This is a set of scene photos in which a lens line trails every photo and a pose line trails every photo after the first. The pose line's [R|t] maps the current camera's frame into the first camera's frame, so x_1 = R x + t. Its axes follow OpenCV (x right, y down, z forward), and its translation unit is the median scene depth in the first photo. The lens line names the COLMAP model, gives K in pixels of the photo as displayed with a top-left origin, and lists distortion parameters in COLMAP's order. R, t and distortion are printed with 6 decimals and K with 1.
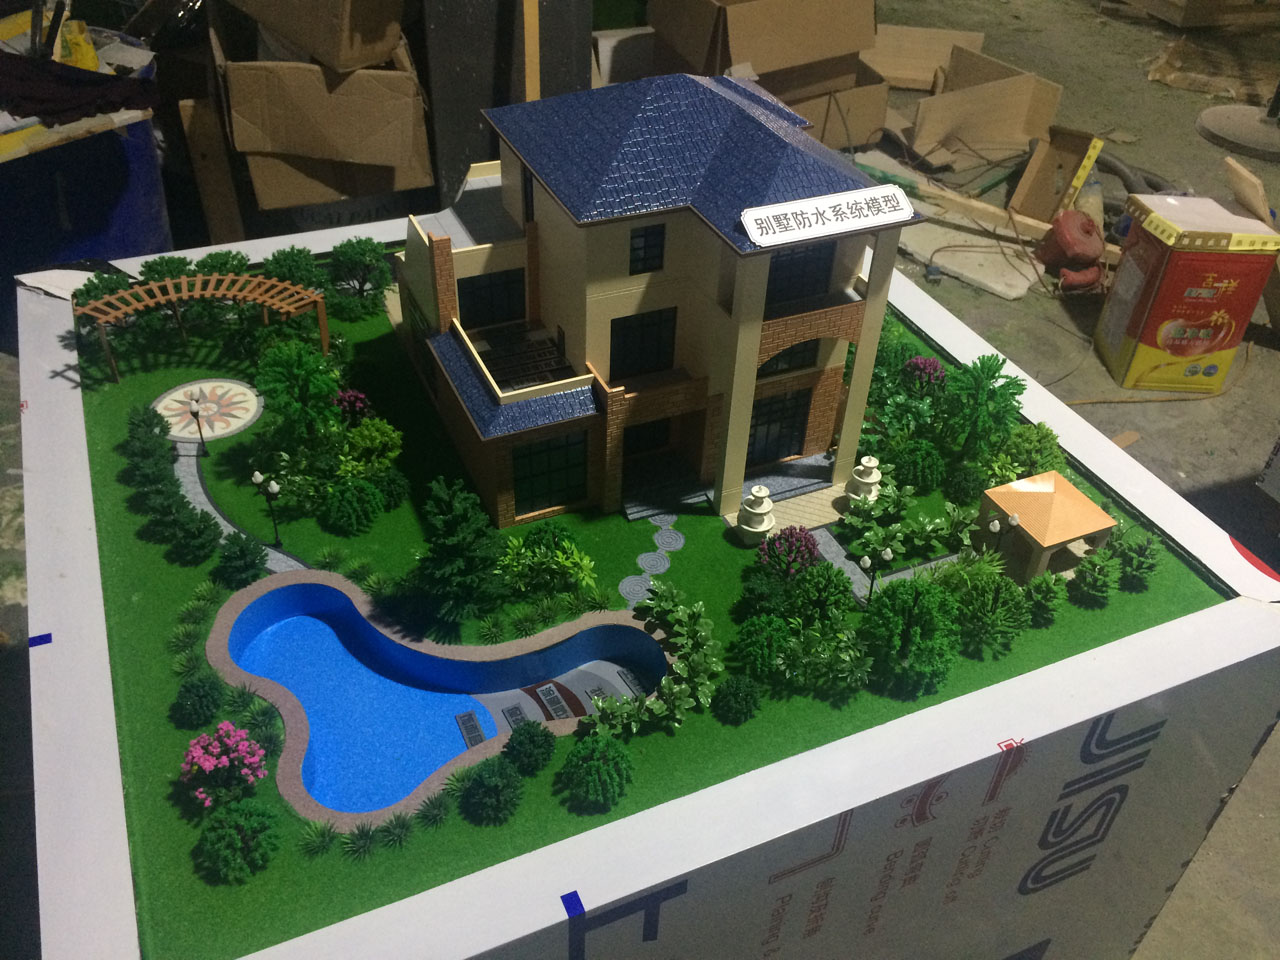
lens RADIAL K [[1110.7, 0, 640.0], [0, 1110.7, 480.0], [0, 0, 1]] dist [-0.004040, -0.008016]
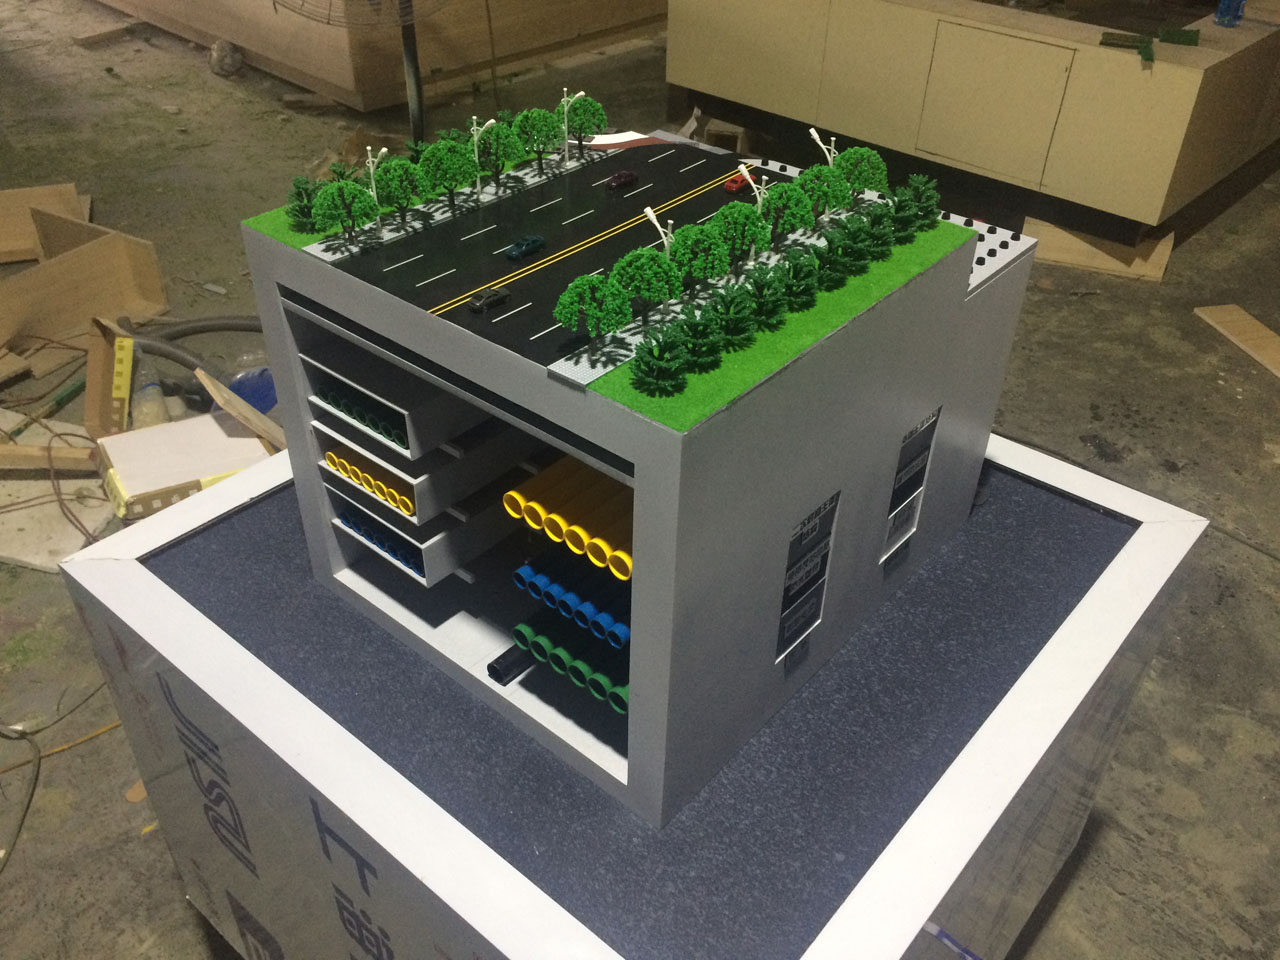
lens RADIAL K [[1110.7, 0, 640.0], [0, 1110.7, 480.0], [0, 0, 1]] dist [-0.004040, -0.008016]
pose [[0.899428, -0.283422, 0.332719, 0.306299], [0.290108, 0.956506, 0.030547, -0.086816], [-0.326905, 0.069050, 0.942531, 0.100574]]
